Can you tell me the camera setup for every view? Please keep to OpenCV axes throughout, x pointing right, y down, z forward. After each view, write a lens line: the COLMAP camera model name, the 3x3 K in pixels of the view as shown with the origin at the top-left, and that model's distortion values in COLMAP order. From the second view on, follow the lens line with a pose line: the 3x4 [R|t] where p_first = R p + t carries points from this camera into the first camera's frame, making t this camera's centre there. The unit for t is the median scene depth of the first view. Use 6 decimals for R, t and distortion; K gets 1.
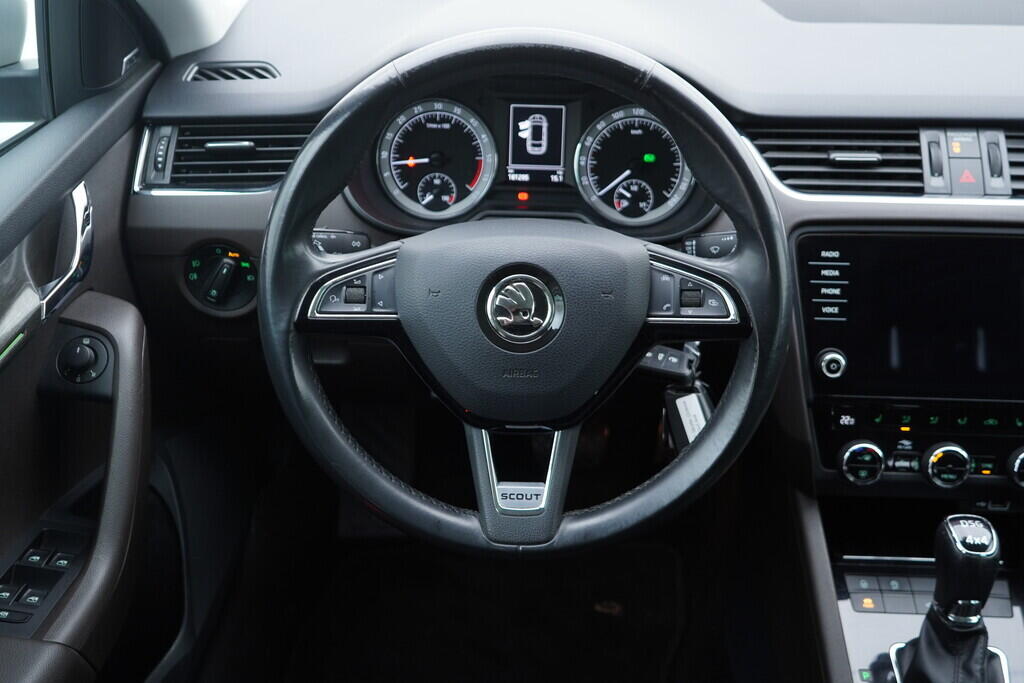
lens RADIAL K [[1045.1, 0, 512.0], [0, 1045.1, 341.5], [0, 0, 1]] dist [-0.001856, 0.015214]
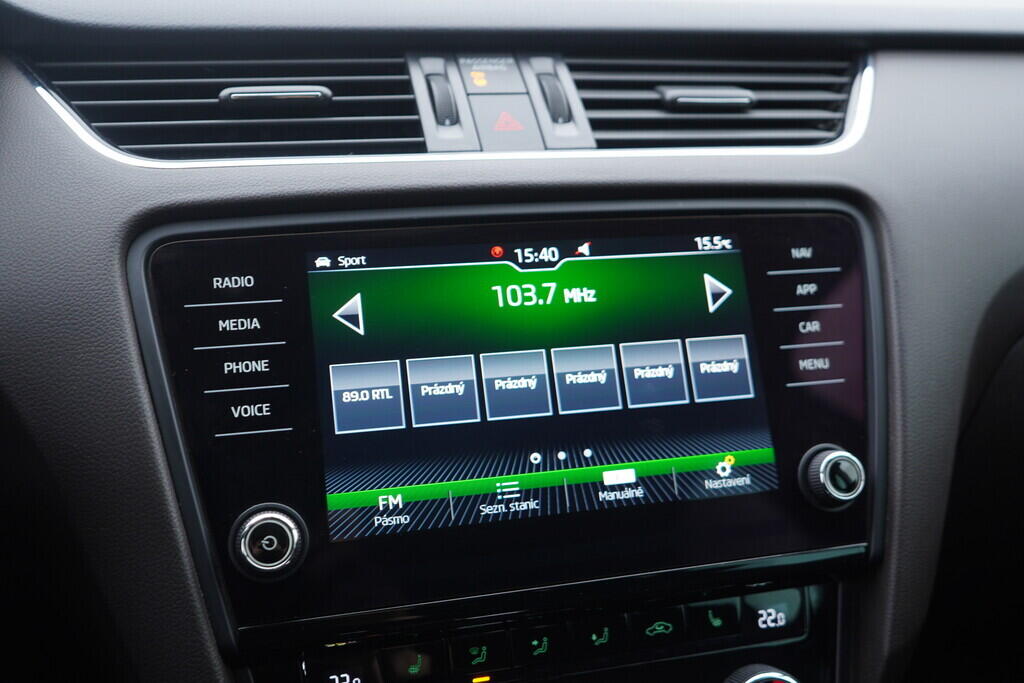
lens RADIAL K [[1045.1, 0, 512.0], [0, 1045.1, 341.5], [0, 0, 1]] dist [-0.001856, 0.015214]
pose [[0.949406, -0.077892, 0.304238, 0.275769], [0.171573, 0.940050, -0.294736, 0.083712], [-0.263042, 0.332023, 0.905853, 0.579412]]
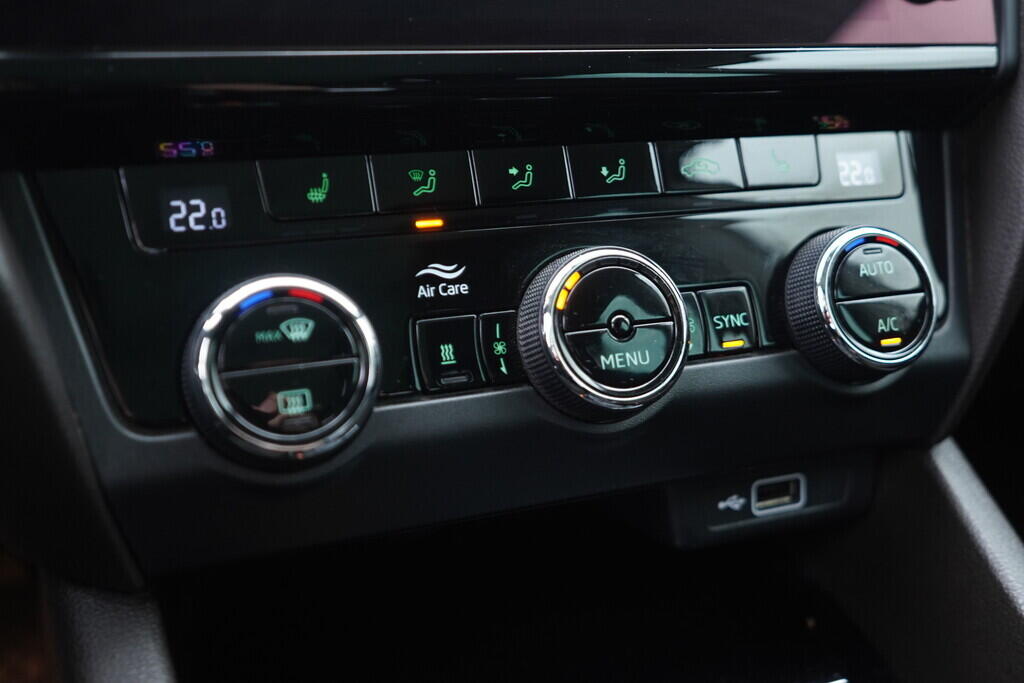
lens RADIAL K [[1045.1, 0, 512.0], [0, 1045.1, 341.5], [0, 0, 1]] dist [-0.001856, 0.015214]
pose [[0.908559, -0.116004, 0.401327, 0.294379], [0.229772, 0.941075, -0.248160, 0.184045], [-0.348891, 0.317682, 0.881677, 0.792156]]
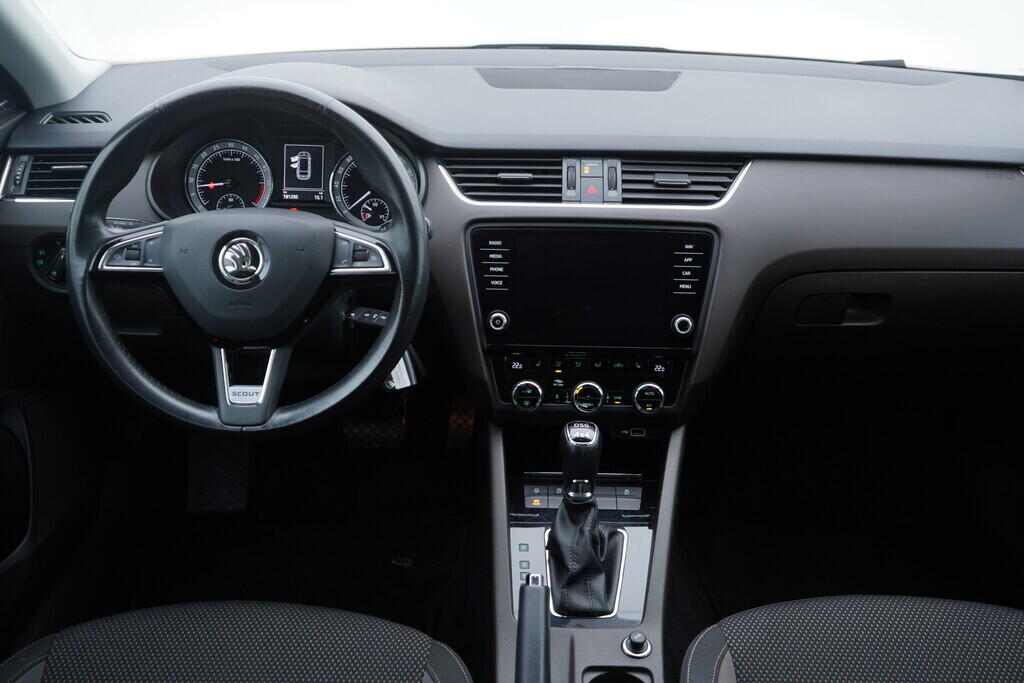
lens RADIAL K [[1045.1, 0, 512.0], [0, 1045.1, 341.5], [0, 0, 1]] dist [-0.001856, 0.015214]
pose [[0.999490, -0.000888, 0.031936, 0.277355], [0.004214, 0.994544, -0.104231, 0.192213], [-0.031669, 0.104313, 0.994040, -0.380716]]
